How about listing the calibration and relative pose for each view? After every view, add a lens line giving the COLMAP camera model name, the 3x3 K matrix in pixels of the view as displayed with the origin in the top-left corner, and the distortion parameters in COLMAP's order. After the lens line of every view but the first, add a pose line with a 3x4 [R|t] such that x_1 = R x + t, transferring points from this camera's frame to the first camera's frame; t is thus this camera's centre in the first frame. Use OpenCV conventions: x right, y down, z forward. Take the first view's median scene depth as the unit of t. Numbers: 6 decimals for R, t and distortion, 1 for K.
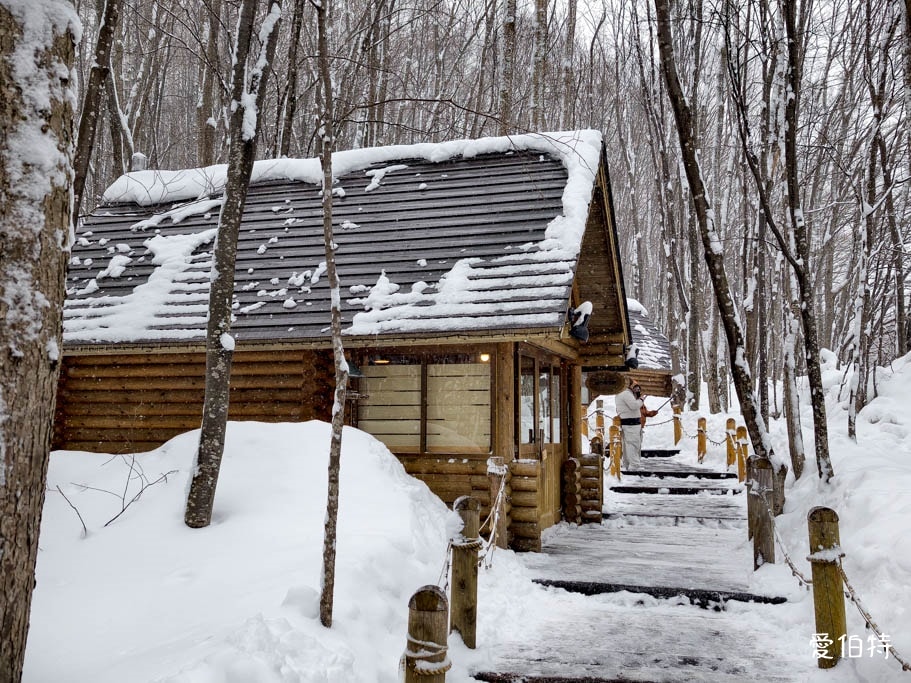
lens RADIAL K [[849.5, 0, 465.2], [0, 849.5, 336.7], [0, 0, 1]] dist [0.056714, 0.000000]
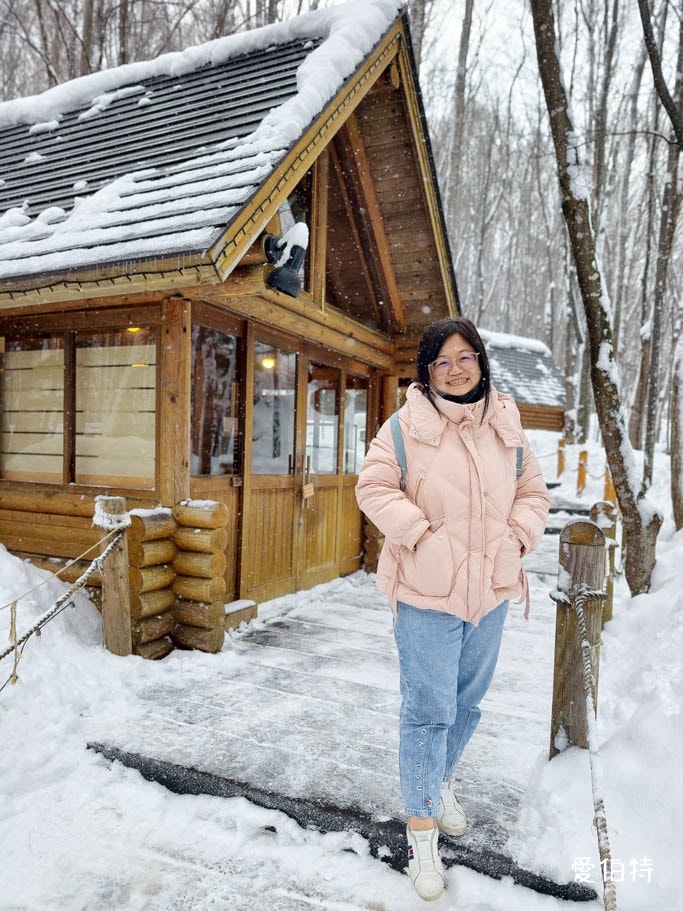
lens RADIAL K [[634.4, 0, 338.2], [0, 634.4, 478.4], [0, 0, 1]] dist [0.028470, -0.012027]
pose [[0.990106, 0.030559, -0.136951, 0.213278], [-0.011224, 0.990118, 0.139790, 0.059722], [0.139870, -0.136869, 0.980665, 0.530319]]
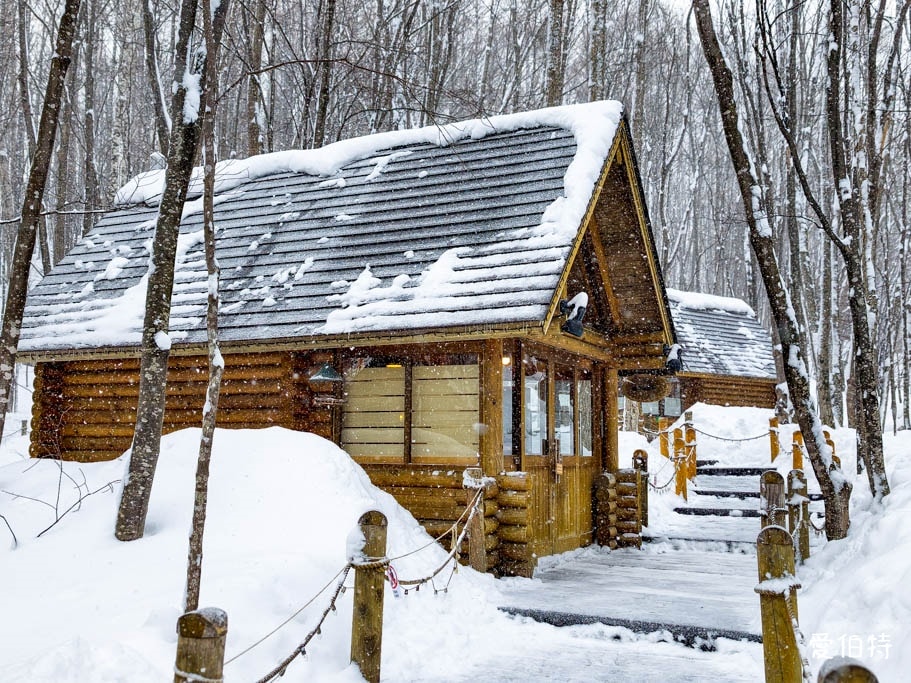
lens RADIAL K [[904.8, 0, 453.8], [0, 904.8, 339.9], [0, 0, 1]] dist [0.046916, 0.000000]
pose [[0.989276, -0.012664, -0.145508, 0.136298], [0.011421, 0.999891, -0.009374, 0.013893], [0.145611, 0.007612, 0.989313, 0.052773]]
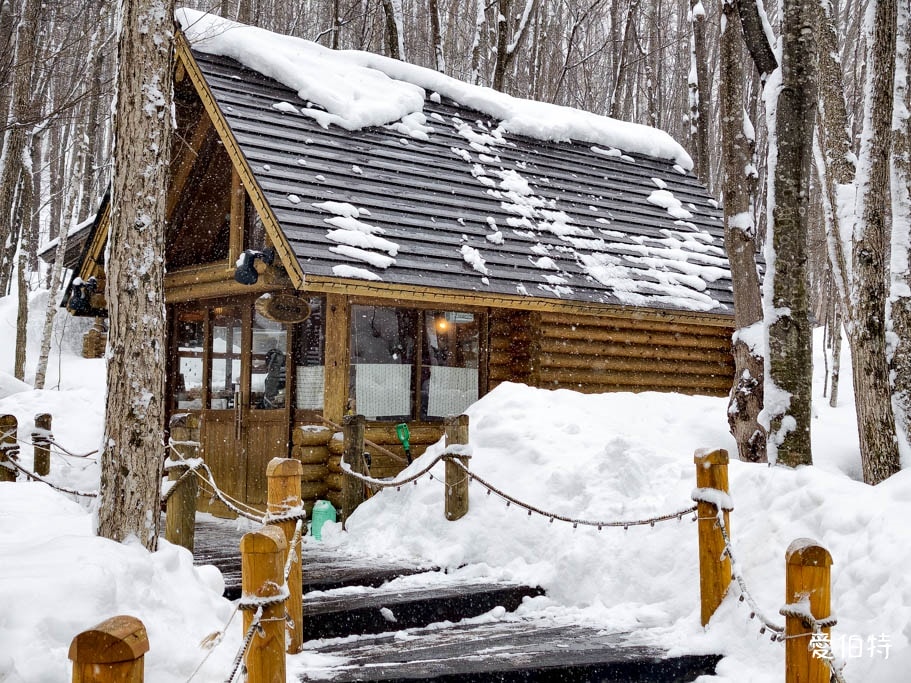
lens RADIAL K [[1216.7, 0, 454.9], [0, 1216.7, 333.7], [0, 0, 1]] dist [0.094077, 0.000000]
pose [[0.999076, -0.004414, -0.042750, 0.438794], [0.006135, 0.999172, 0.040216, 0.079947], [0.042537, -0.040441, 0.998276, 1.515295]]
